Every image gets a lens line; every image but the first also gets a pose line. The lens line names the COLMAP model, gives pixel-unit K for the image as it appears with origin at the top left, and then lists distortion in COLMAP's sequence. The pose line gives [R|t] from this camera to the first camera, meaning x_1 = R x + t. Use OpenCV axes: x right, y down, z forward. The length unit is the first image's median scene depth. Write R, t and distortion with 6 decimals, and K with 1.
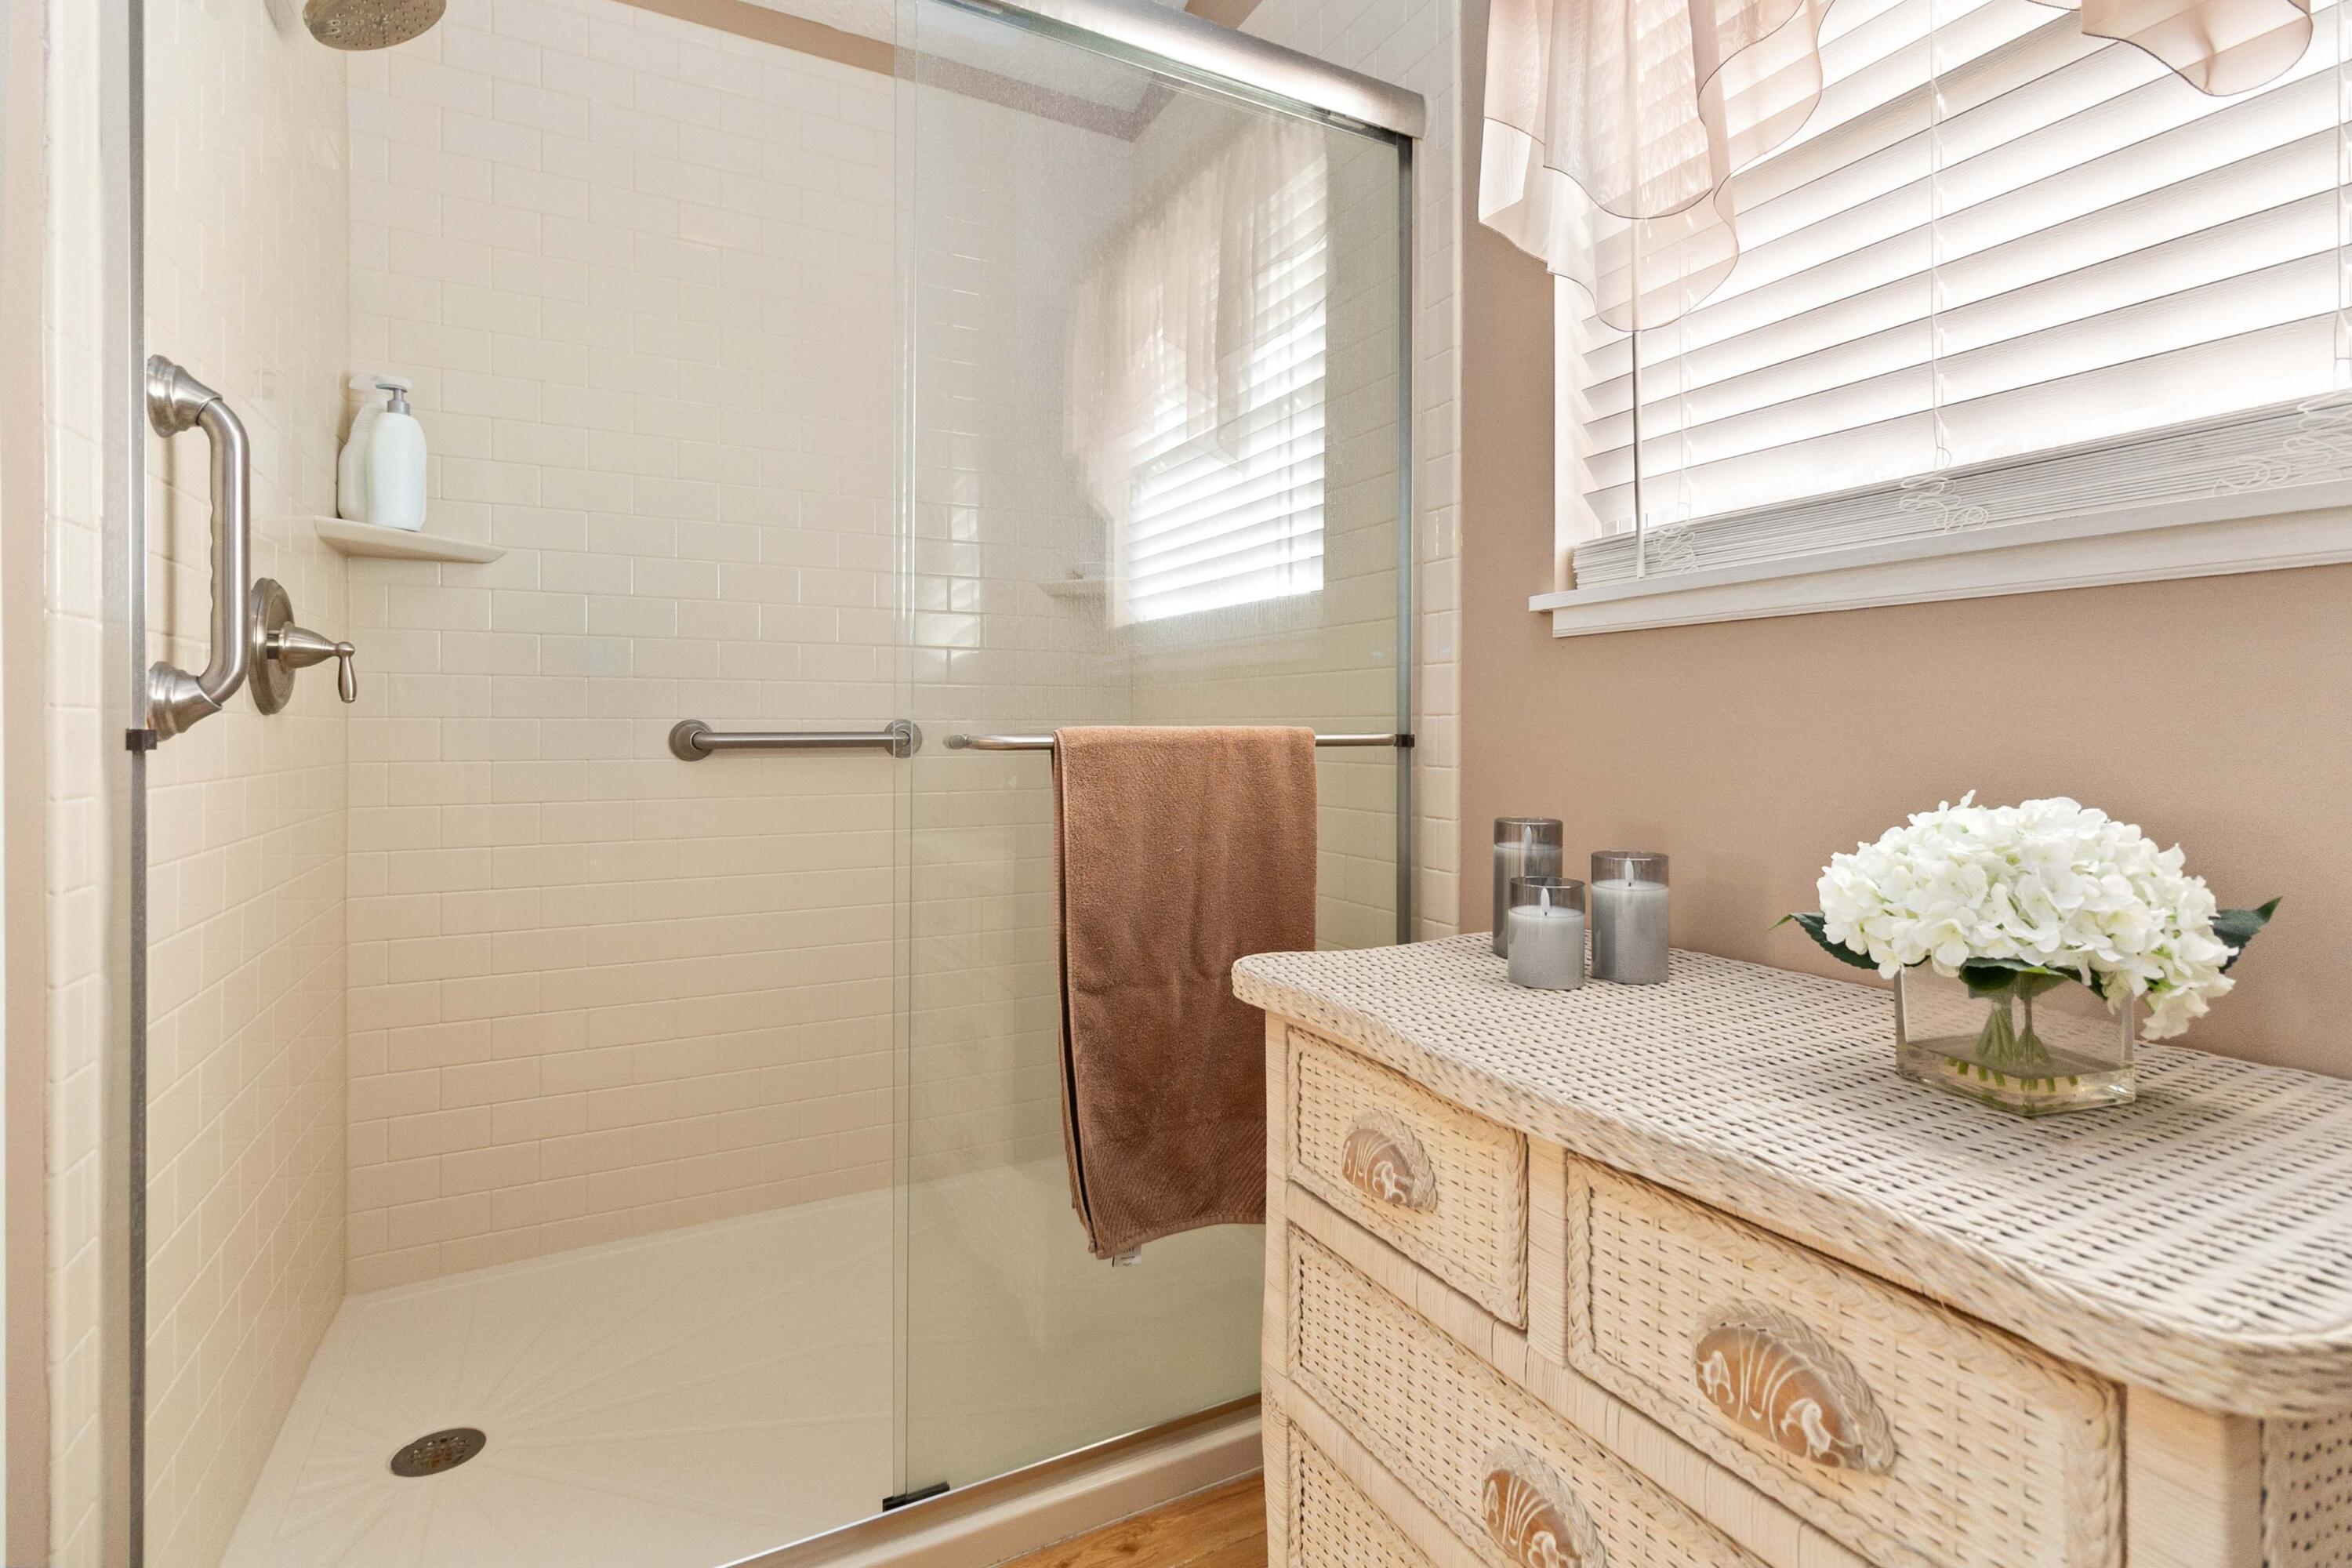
lens RADIAL K [[1118.3, 0, 1207.3], [0, 1118.3, 709.5], [0, 0, 1]] dist [-0.004001, -0.000924]
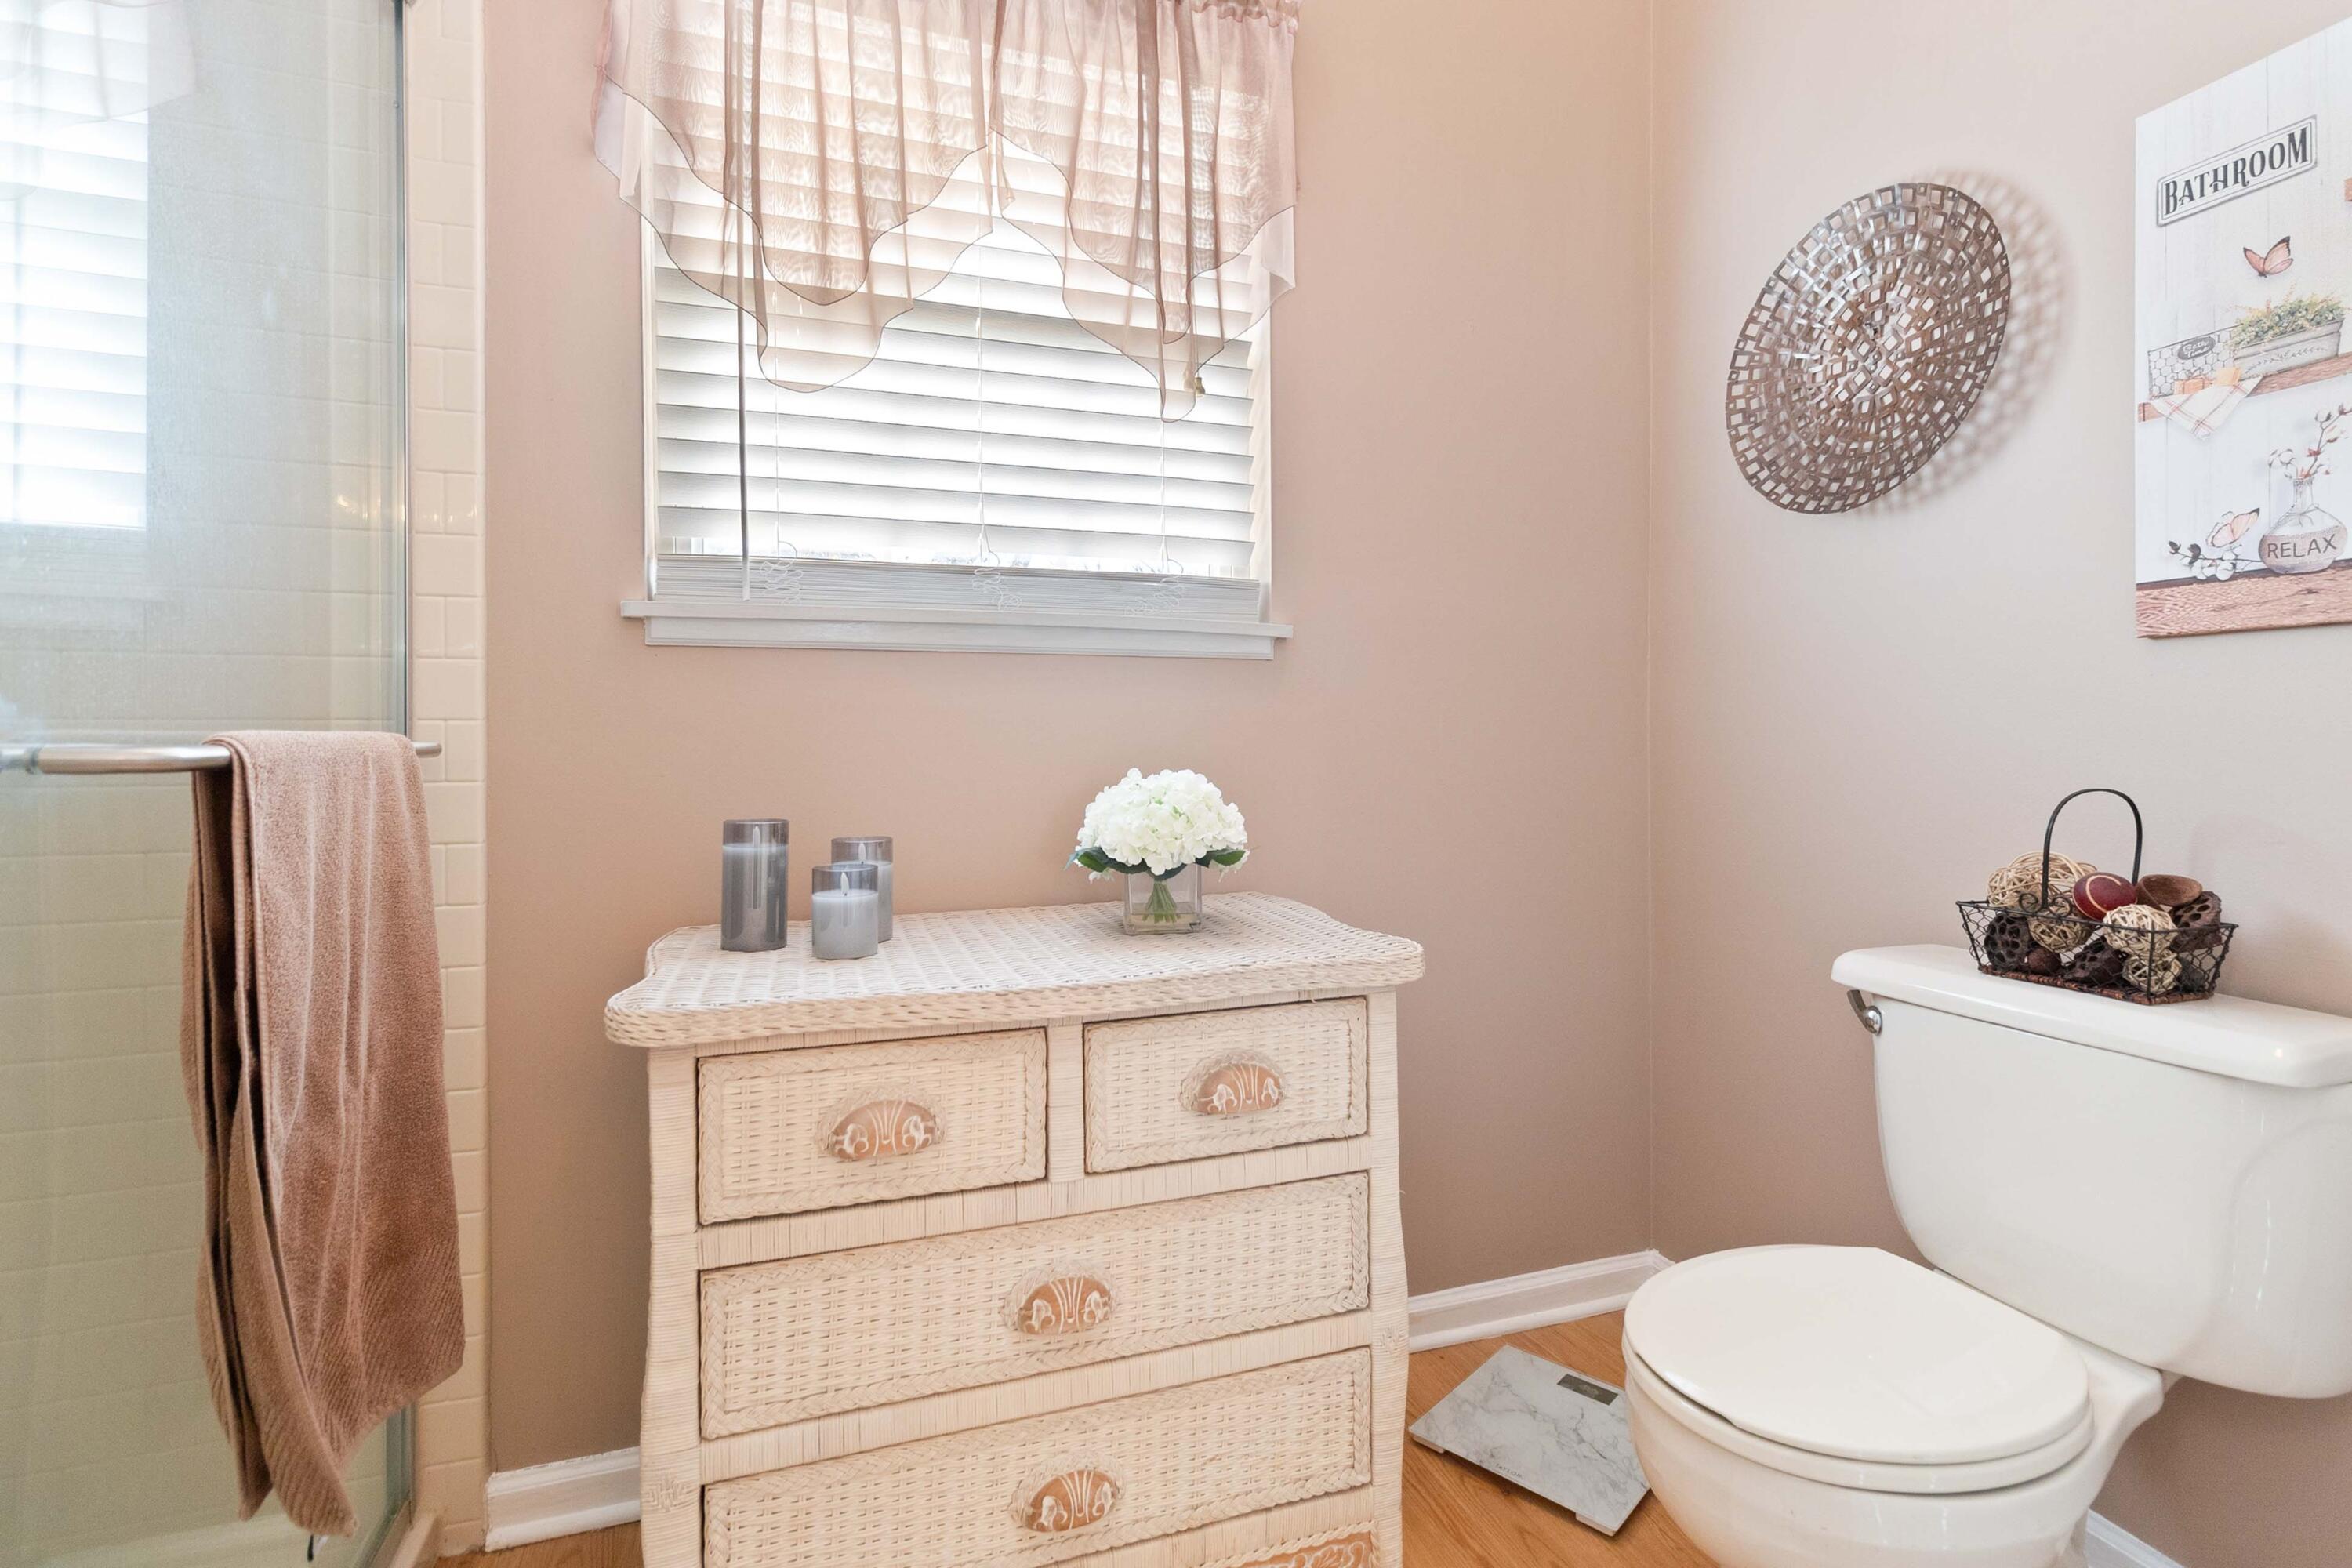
lens RADIAL K [[1118.3, 0, 1174.5], [0, 1118.3, 784.7], [0, 0, 1]] dist [-0.004001, -0.000924]
pose [[0.140888, -0.031110, 0.989537, -0.786169], [-0.007830, 0.999440, 0.032536, 0.030716], [-0.989995, -0.012332, 0.140565, 0.515677]]
